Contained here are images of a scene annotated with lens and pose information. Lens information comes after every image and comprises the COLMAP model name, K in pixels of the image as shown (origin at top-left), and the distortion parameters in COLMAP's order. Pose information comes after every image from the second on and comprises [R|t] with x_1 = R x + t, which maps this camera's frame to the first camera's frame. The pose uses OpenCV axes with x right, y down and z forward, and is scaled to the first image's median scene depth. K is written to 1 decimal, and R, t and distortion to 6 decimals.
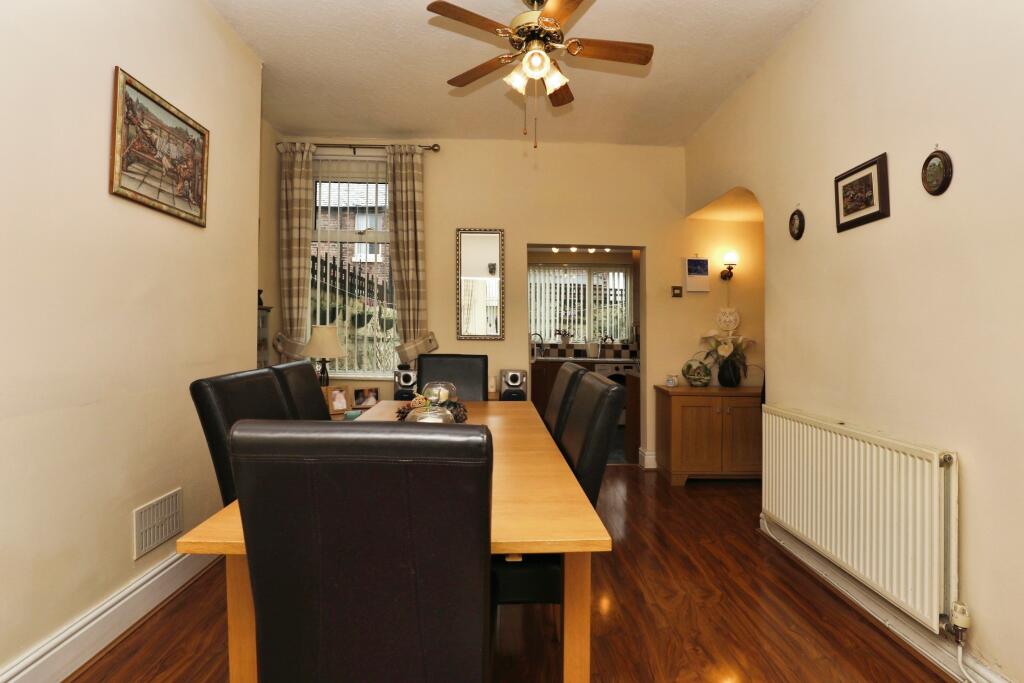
lens RADIAL K [[498.4, 0, 514.1], [0, 498.4, 327.3], [0, 0, 1]] dist [-0.000548, -0.000262]
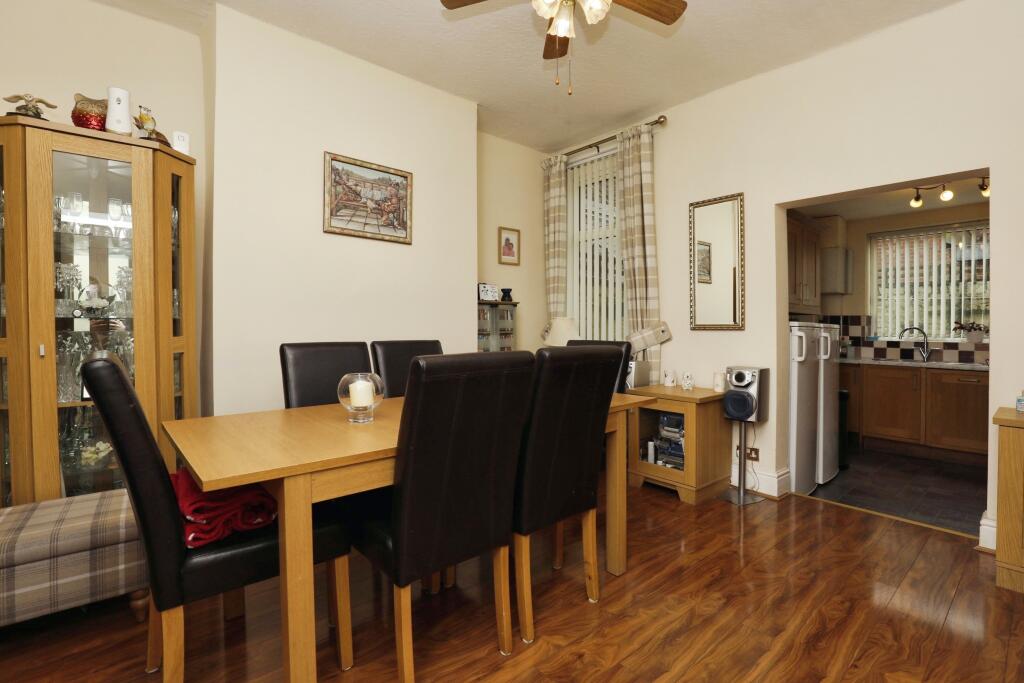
lens RADIAL K [[478.2, 0, 512.0], [0, 478.2, 341.5], [0, 0, 1]] dist [-0.032941, -0.000268]
pose [[0.629288, 0.014441, -0.777038, 0.607825], [0.006670, 0.999690, 0.023980, 0.039056], [0.777144, -0.020273, 0.628996, 0.405973]]
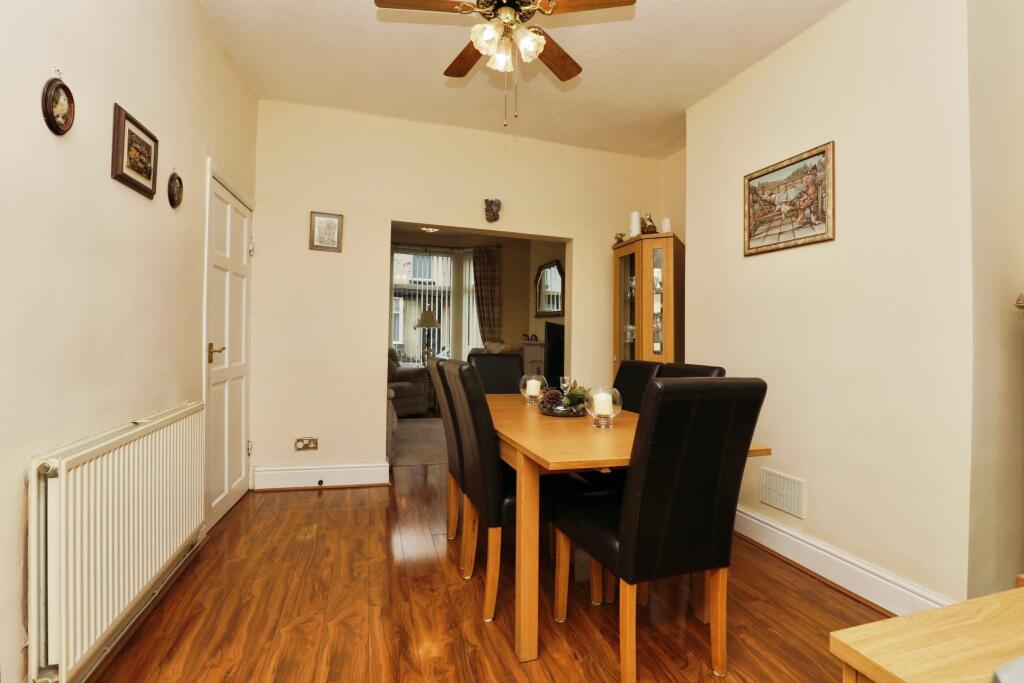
lens RADIAL K [[480.3, 0, 512.0], [0, 480.3, 341.5], [0, 0, 1]] dist [0.002222, 0.000110]
pose [[-0.967183, -0.019647, -0.253321, 0.245127], [-0.021634, 0.999753, 0.005059, 0.011463], [0.253160, 0.010373, -0.967369, 1.858810]]
